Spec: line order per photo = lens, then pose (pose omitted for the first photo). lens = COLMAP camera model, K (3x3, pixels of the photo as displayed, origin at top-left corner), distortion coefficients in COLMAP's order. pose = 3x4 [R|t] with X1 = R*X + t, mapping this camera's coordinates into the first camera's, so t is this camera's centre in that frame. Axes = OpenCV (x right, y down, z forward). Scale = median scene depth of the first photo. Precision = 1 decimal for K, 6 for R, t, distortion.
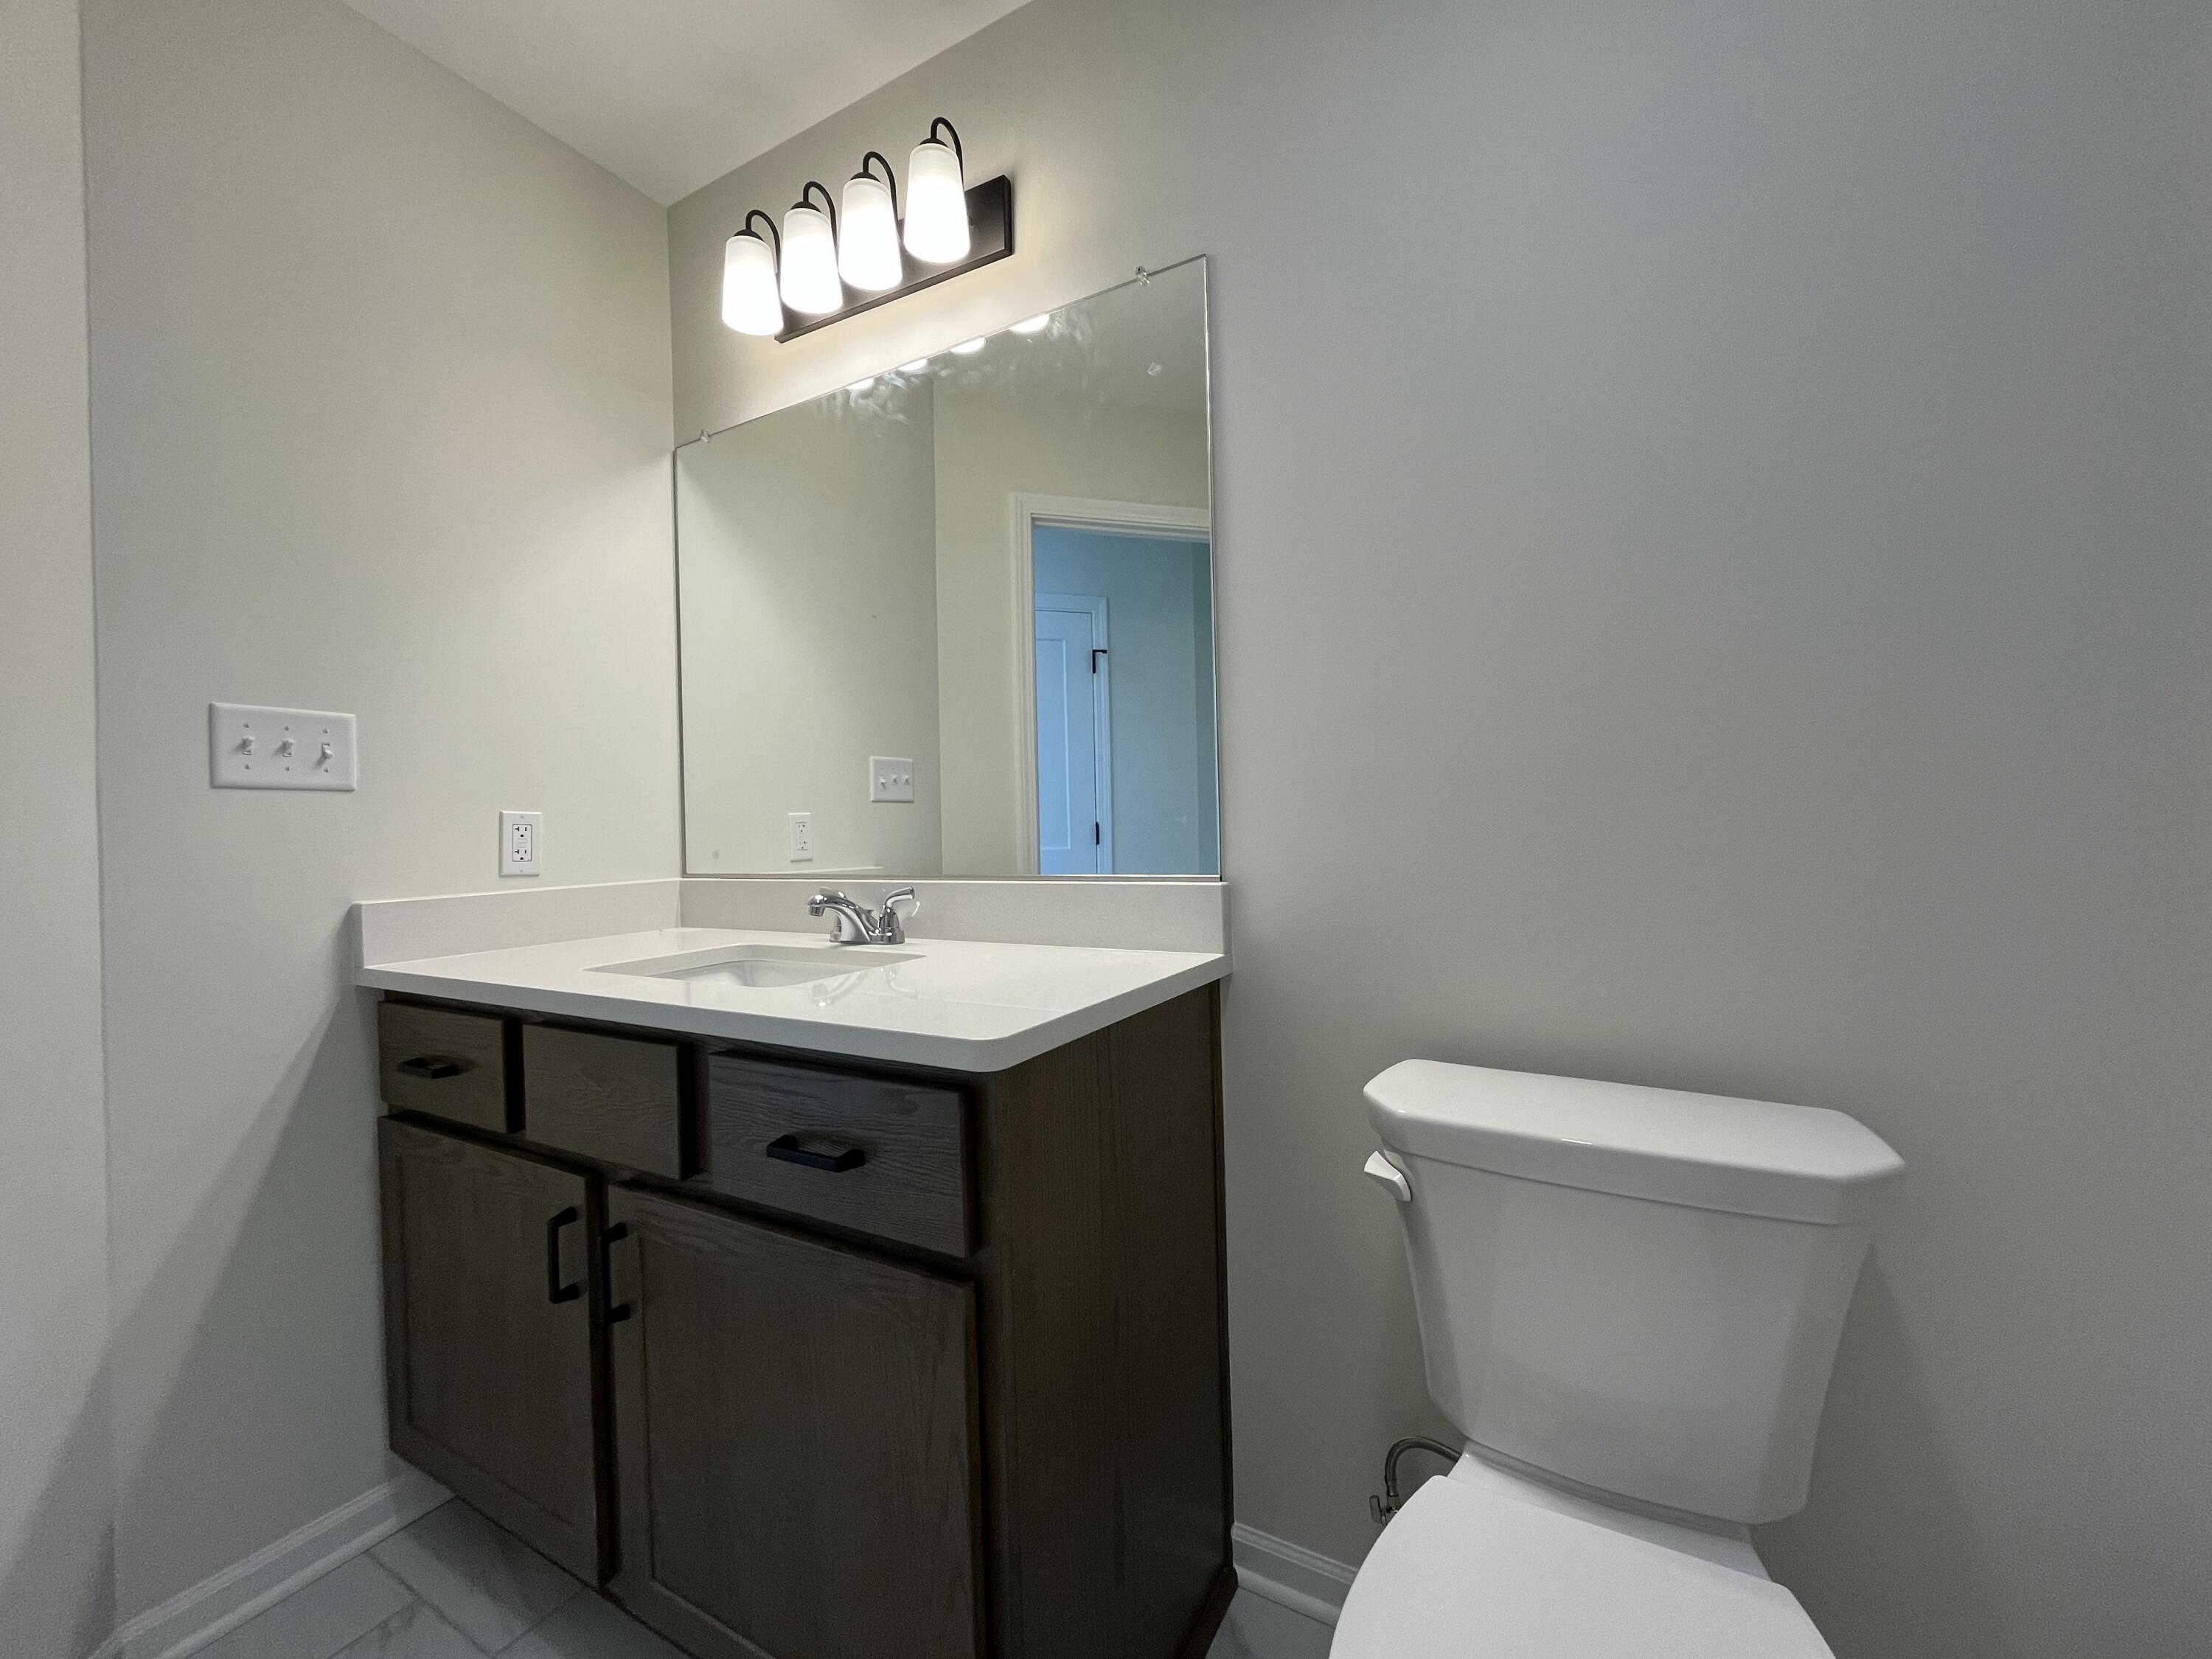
lens RADIAL K [[900.5, 0, 1099.6], [0, 900.5, 834.3], [0, 0, 1]] dist [0.000945, -0.000761]
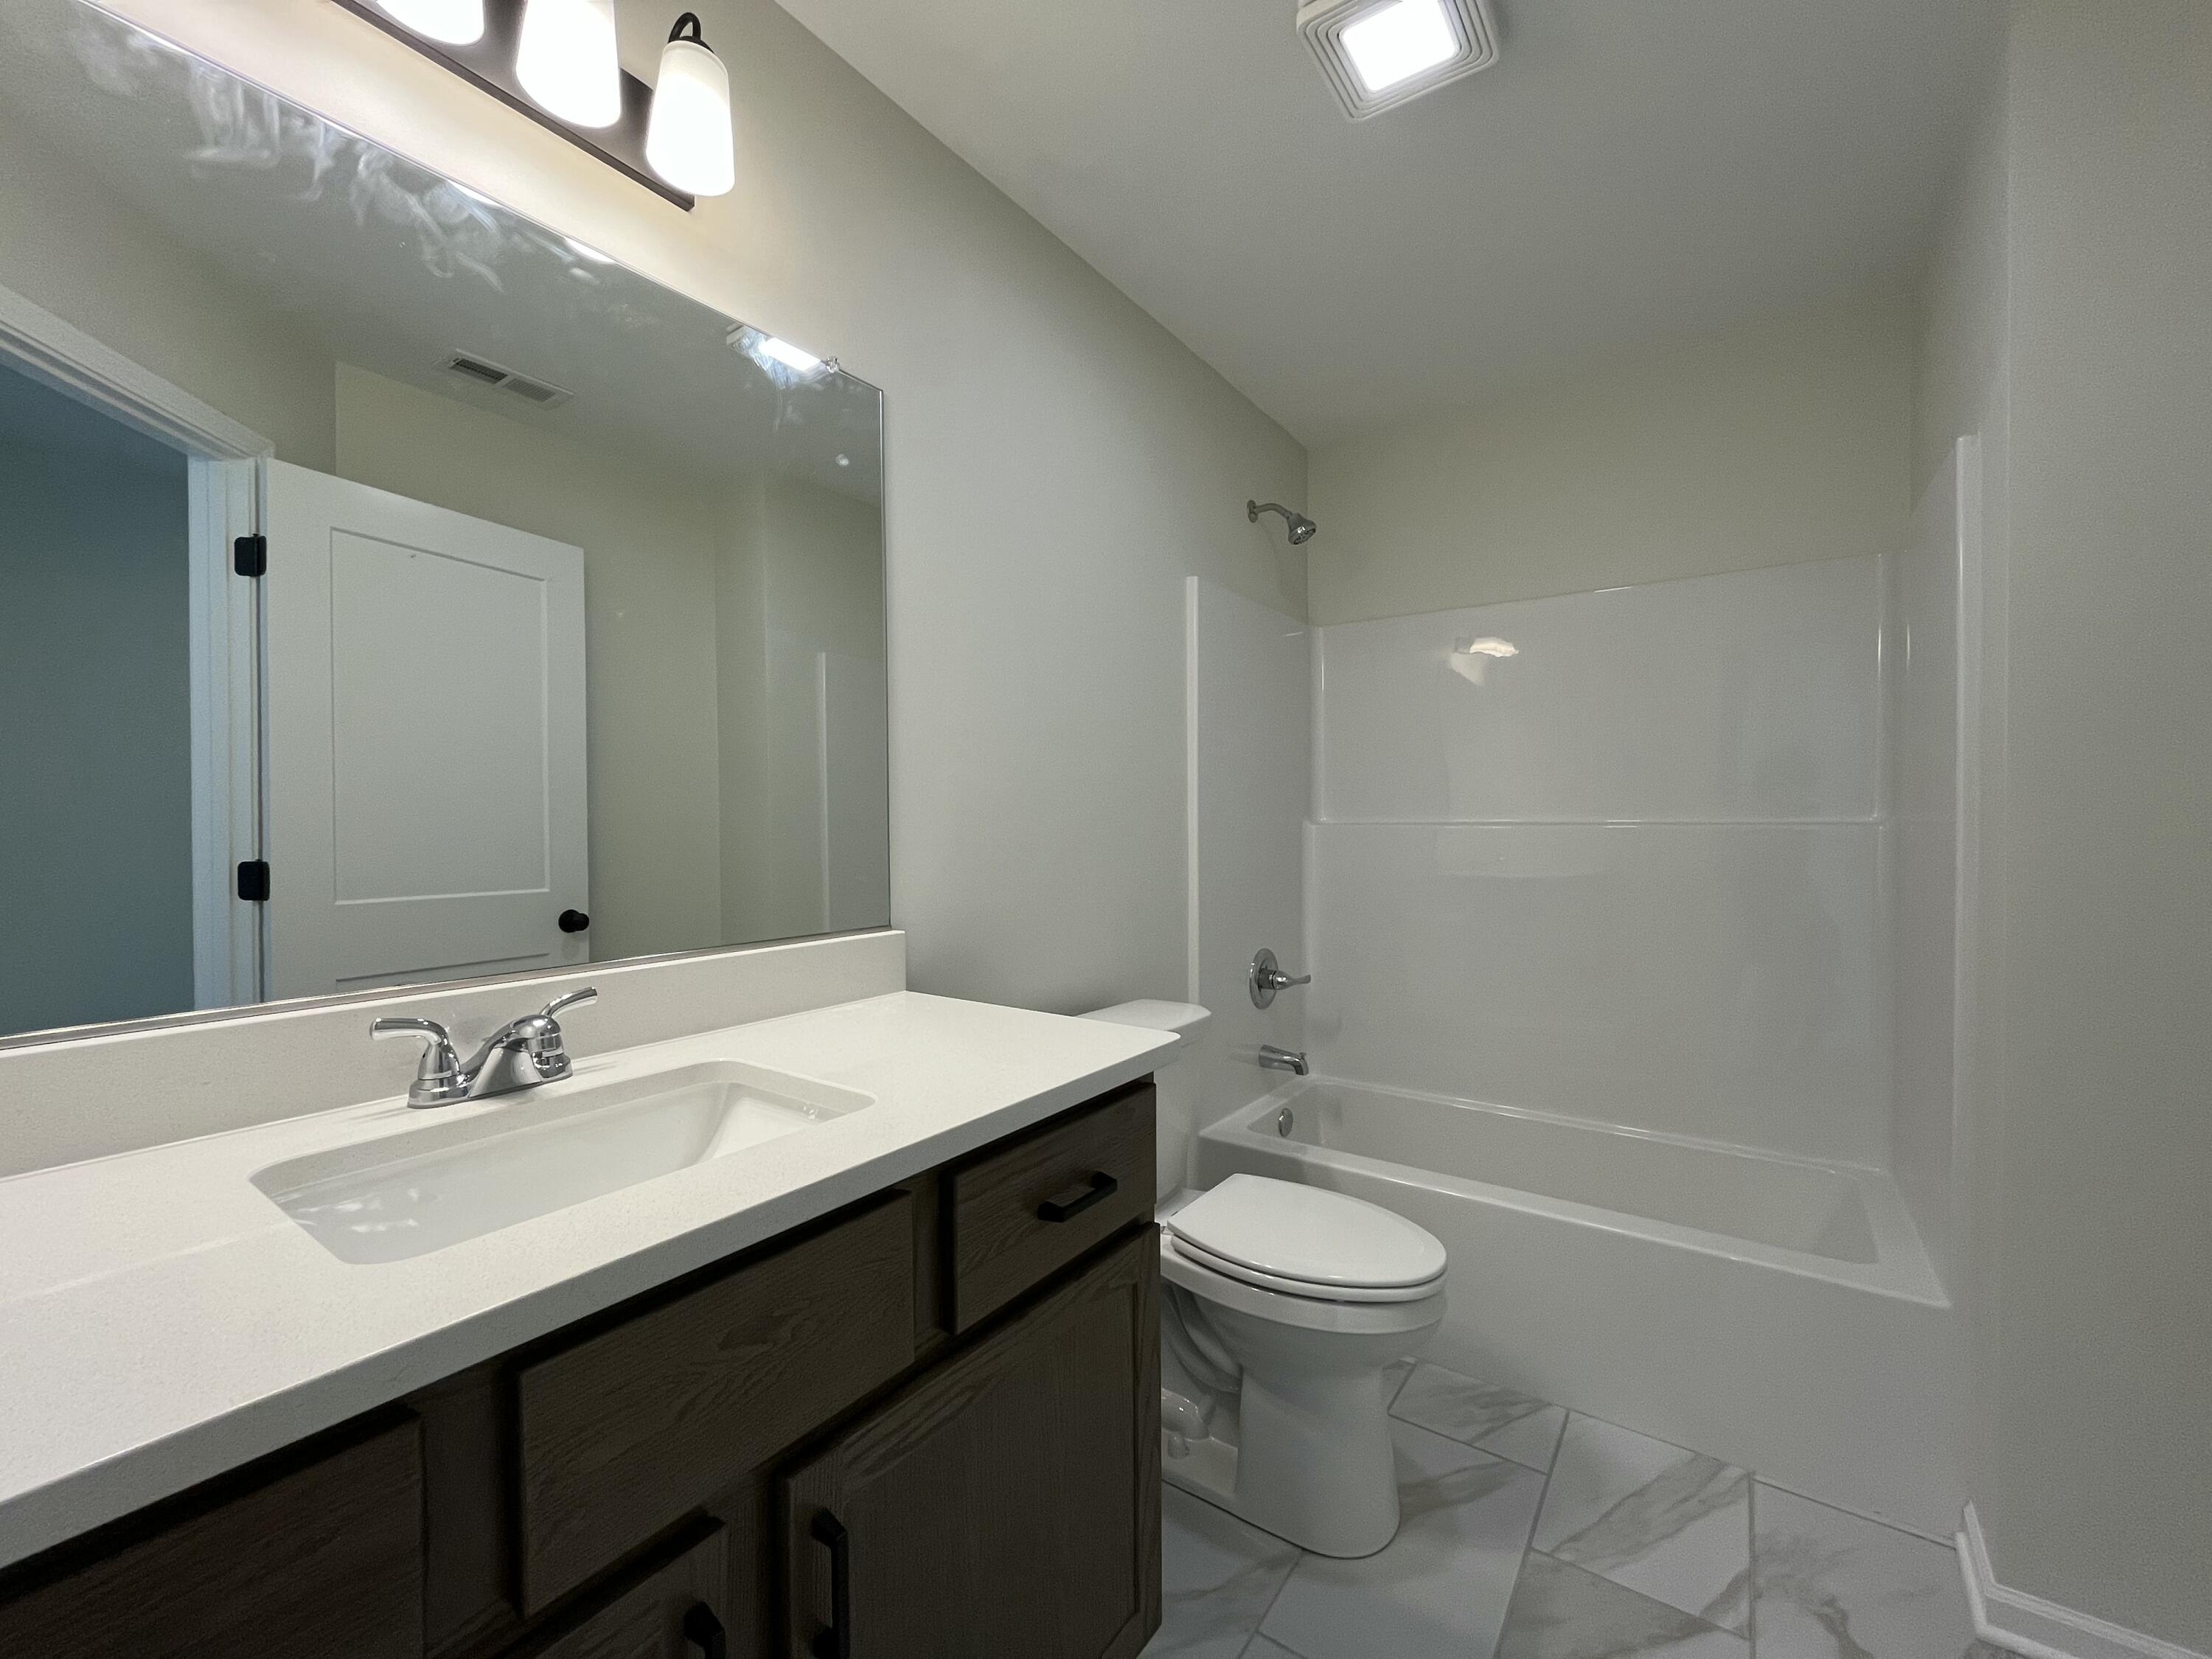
lens RADIAL K [[900.5, 0, 1095.7], [0, 900.5, 815.8], [0, 0, 1]] dist [0.000945, -0.000761]
pose [[0.101383, 0.027490, 0.994468, -1.286122], [0.005768, 0.999585, -0.028219, -0.073490], [-0.994831, 0.008597, 0.101182, 0.780312]]
